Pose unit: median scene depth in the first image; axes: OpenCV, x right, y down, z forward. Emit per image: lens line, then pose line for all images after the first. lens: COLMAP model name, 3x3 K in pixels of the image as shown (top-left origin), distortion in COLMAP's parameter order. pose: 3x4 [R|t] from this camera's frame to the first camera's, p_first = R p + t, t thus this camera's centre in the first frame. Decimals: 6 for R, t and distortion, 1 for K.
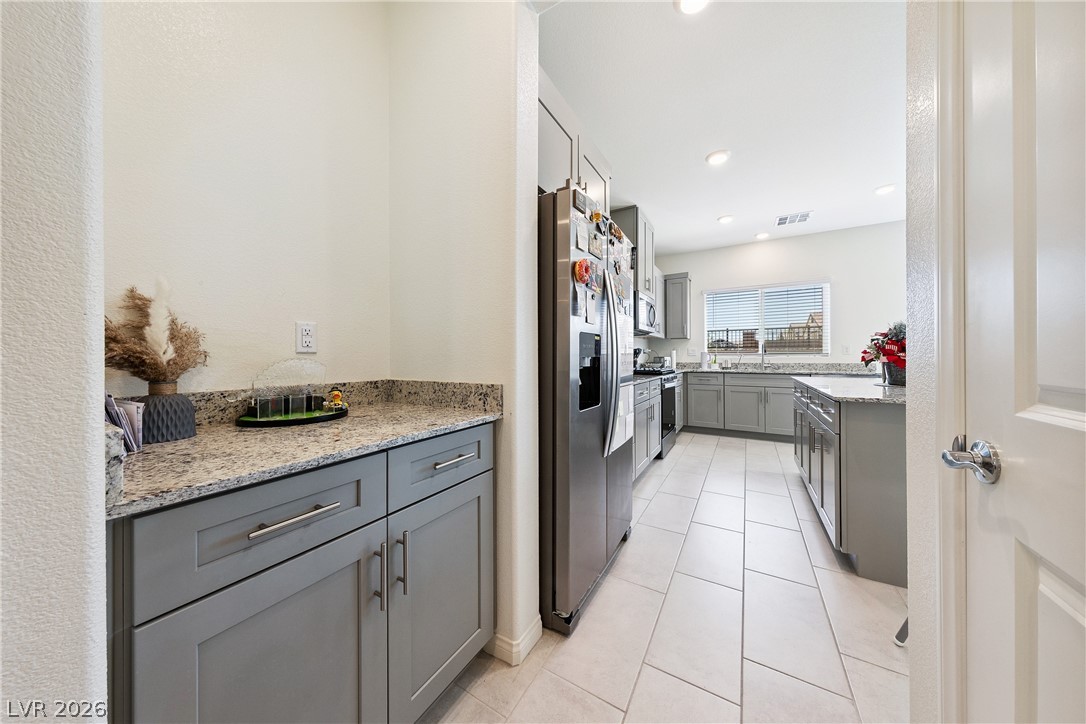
lens RADIAL K [[345.2, 0, 541.9], [0, 345.2, 360.1], [0, 0, 1]] dist [0.005603, -0.000105]
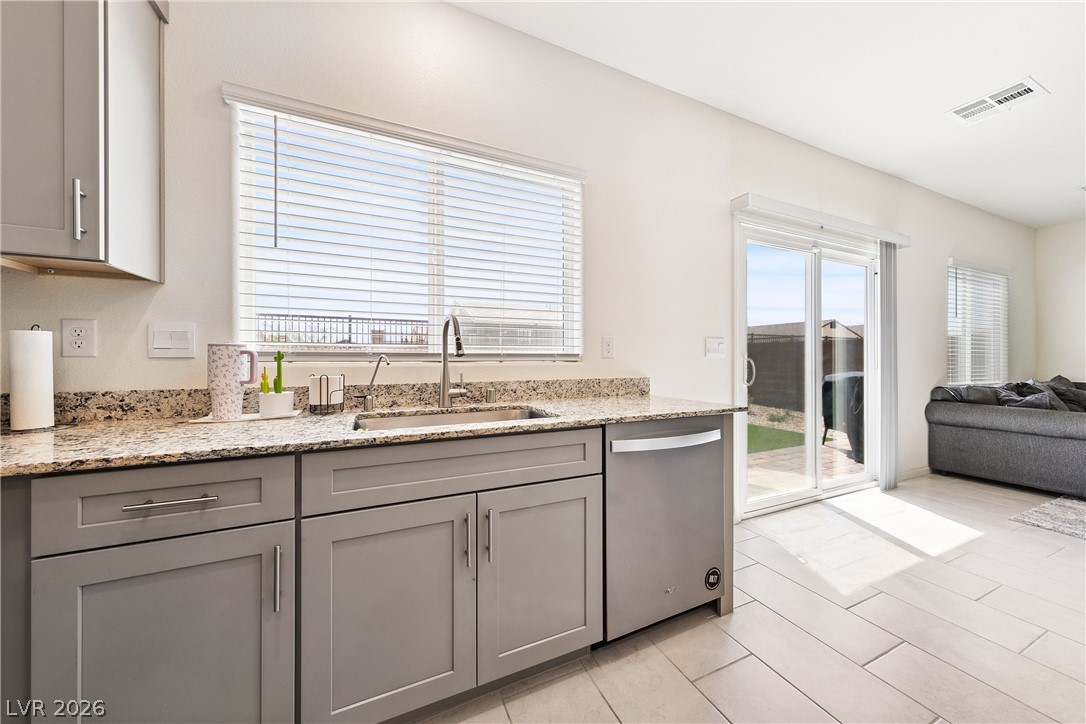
lens RADIAL K [[372.0, 0, 540.8], [0, 372.0, 358.6], [0, 0, 1]] dist [0.005505, 0.000089]
pose [[0.577695, 0.003315, 0.816246, 0.405976], [0.005438, 0.999954, -0.007910, -0.010825], [-0.816235, 0.009009, 0.577650, 0.719124]]
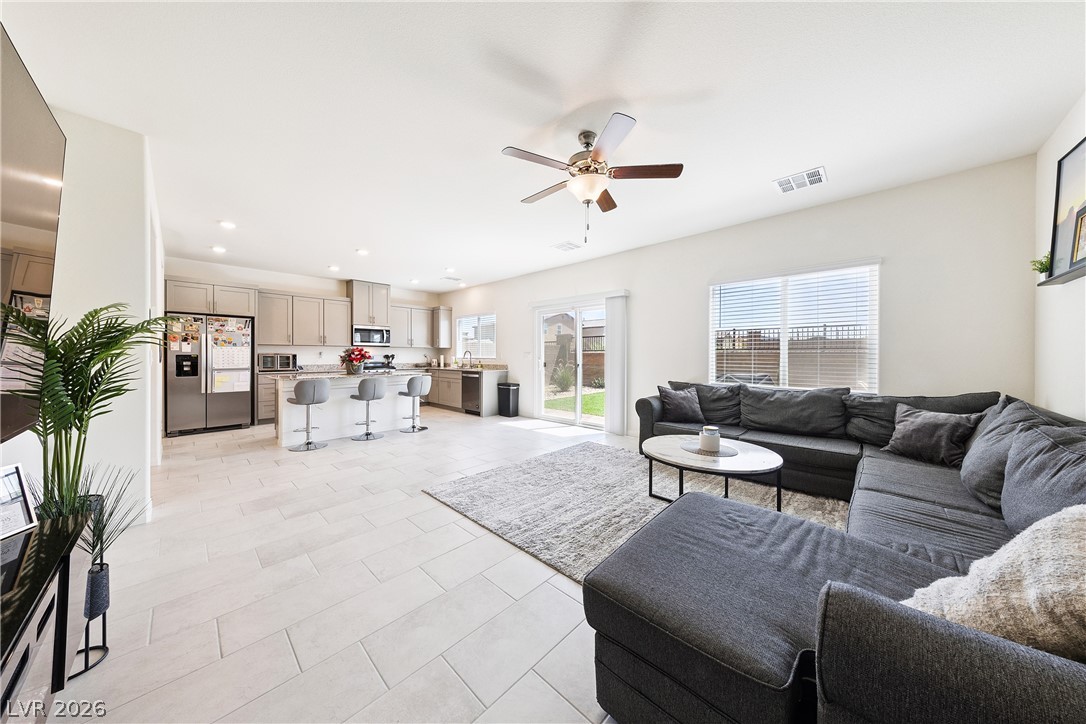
lens RADIAL K [[345.2, 0, 542.9], [0, 345.2, 356.3], [0, 0, 1]] dist [0.005603, -0.000105]
pose [[0.972556, 0.004653, -0.232621, 1.283184], [-0.006055, 0.999968, -0.005316, -0.019387], [0.232589, 0.006579, 0.972553, -0.437854]]
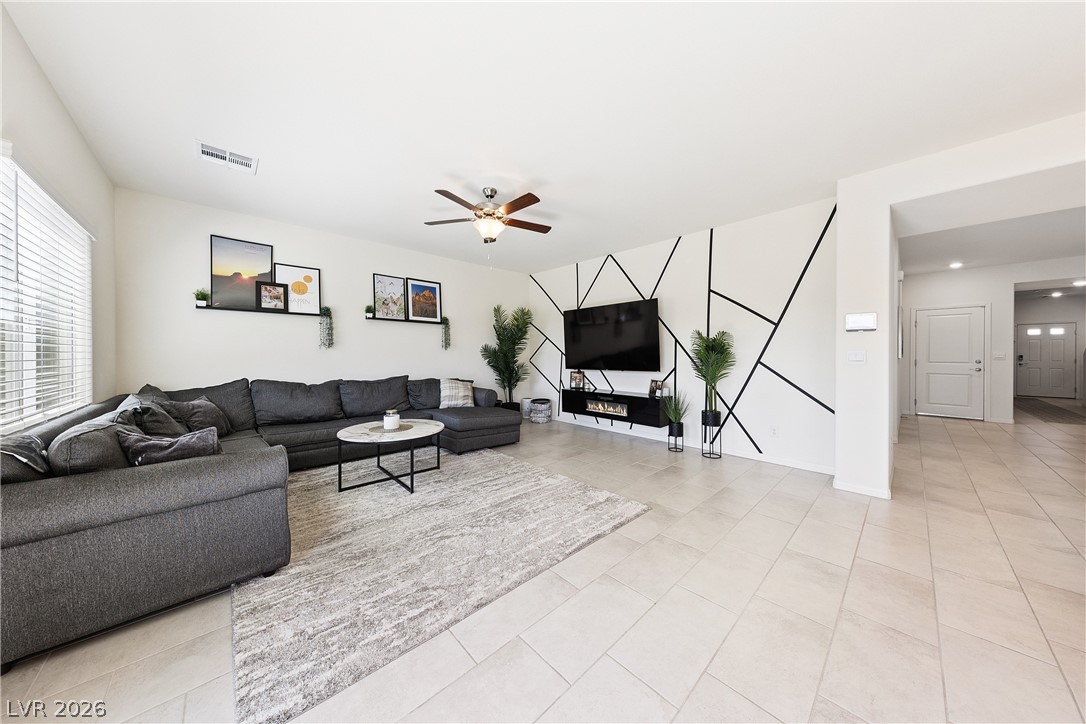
lens RADIAL K [[345.2, 0, 541.5], [0, 345.2, 355.8], [0, 0, 1]] dist [0.005603, -0.000105]
pose [[-0.958978, -0.000688, 0.283479, 0.954615], [0.003459, 0.999894, 0.014130, -0.030372], [-0.283459, 0.014531, -0.958874, 0.642393]]
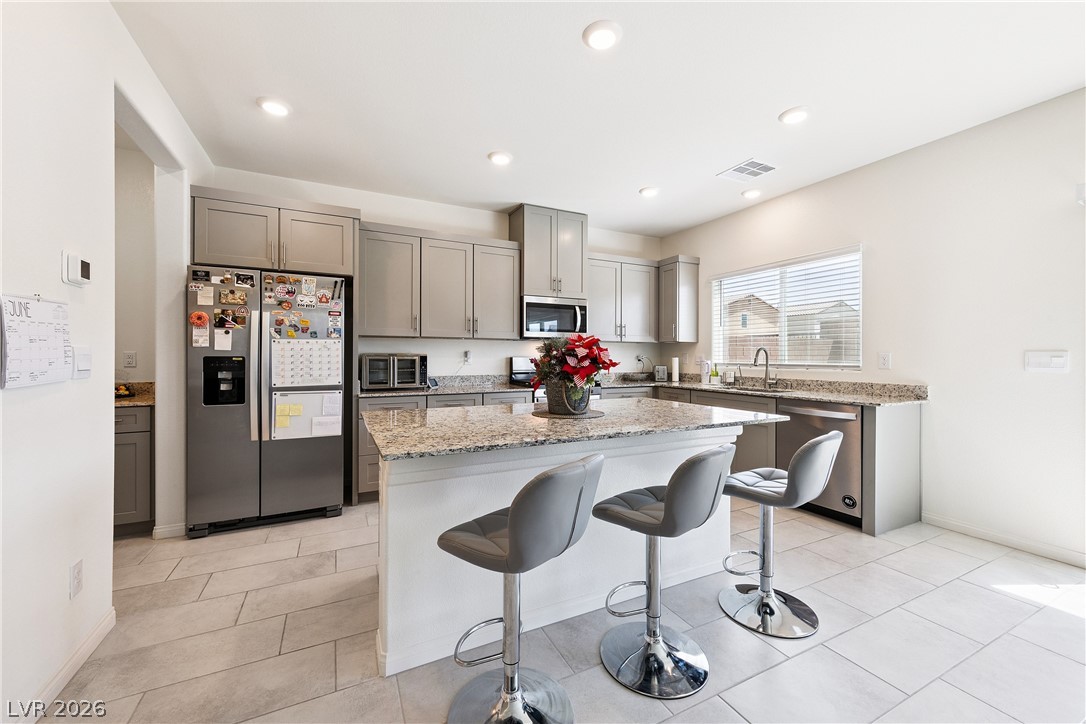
lens RADIAL K [[420.8, 0, 539.9], [0, 420.8, 358.2], [0, 0, 1]] dist [0.001891, 0.000029]
pose [[0.831728, 0.007862, -0.555128, 0.702822], [-0.010507, 0.999944, -0.001580, -0.024085], [0.555084, 0.007146, 0.831763, 0.066884]]
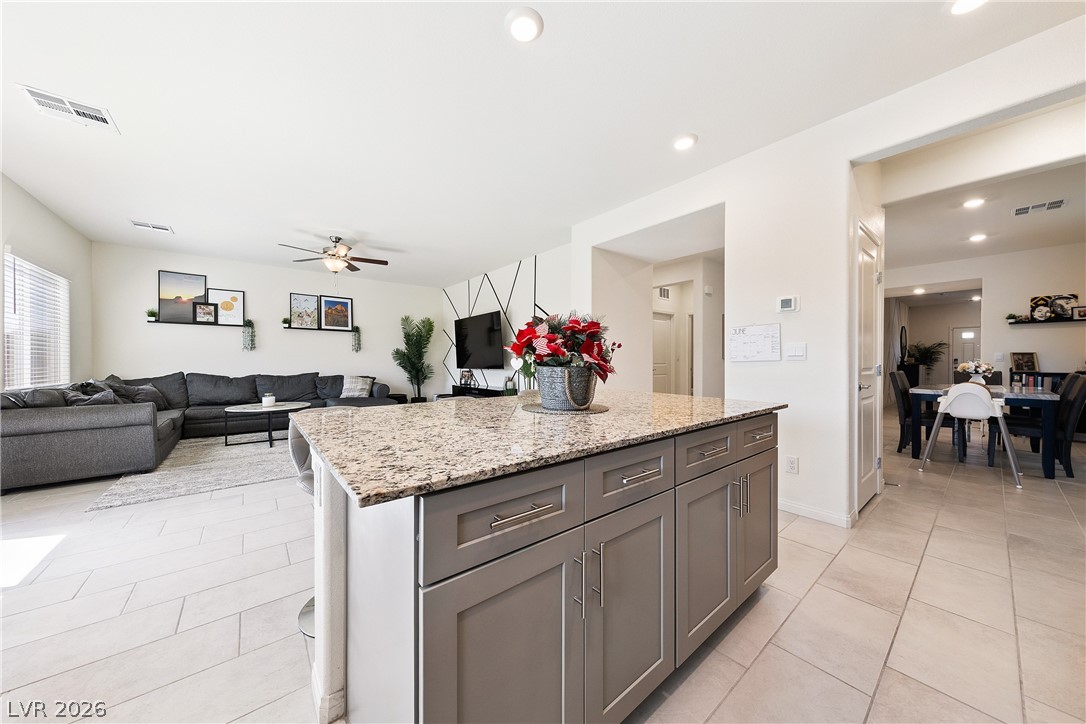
lens RADIAL K [[363.2, 0, 542.6], [0, 363.2, 361.8], [0, 0, 1]] dist [0.002052, 0.000155]
pose [[-0.937902, 0.000945, 0.346898, 0.390821], [0.005079, 0.999927, 0.011006, -0.011289], [-0.346862, 0.012084, -0.937838, 0.757605]]
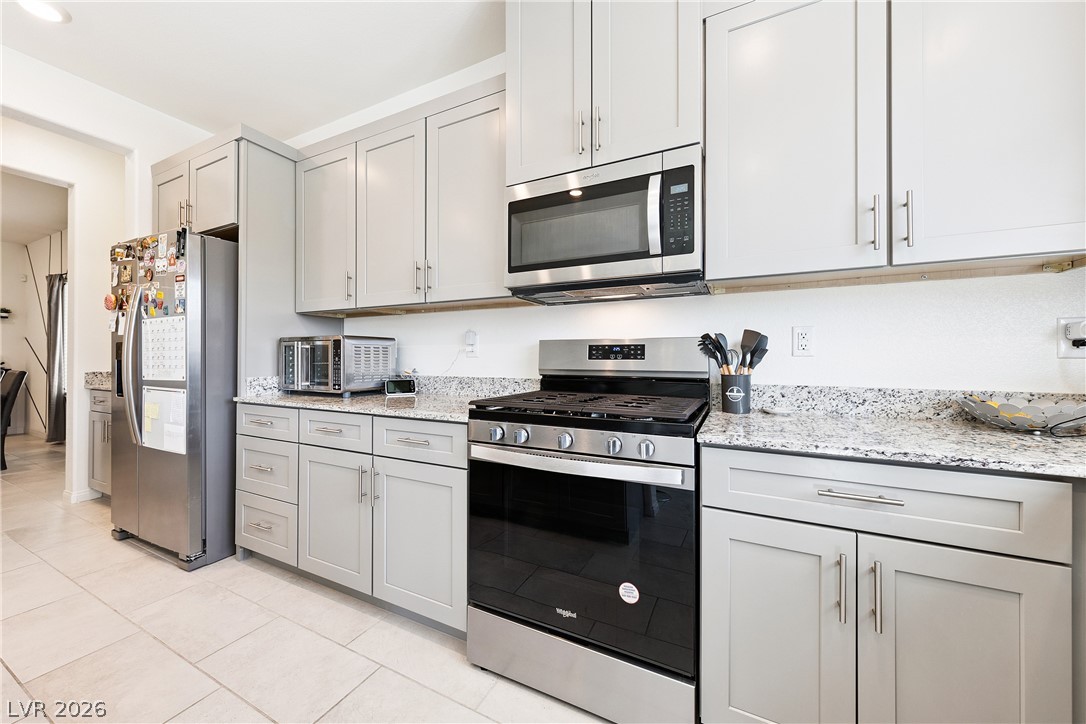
lens RADIAL K [[398.7, 0, 536.8], [0, 398.7, 359.2], [0, 0, 1]] dist [-0.000134, 0.000013]
pose [[0.063037, 0.005054, -0.997998, 0.540041], [-0.011470, 0.999925, 0.004339, -0.010785], [0.997945, 0.011174, 0.063090, 0.752170]]
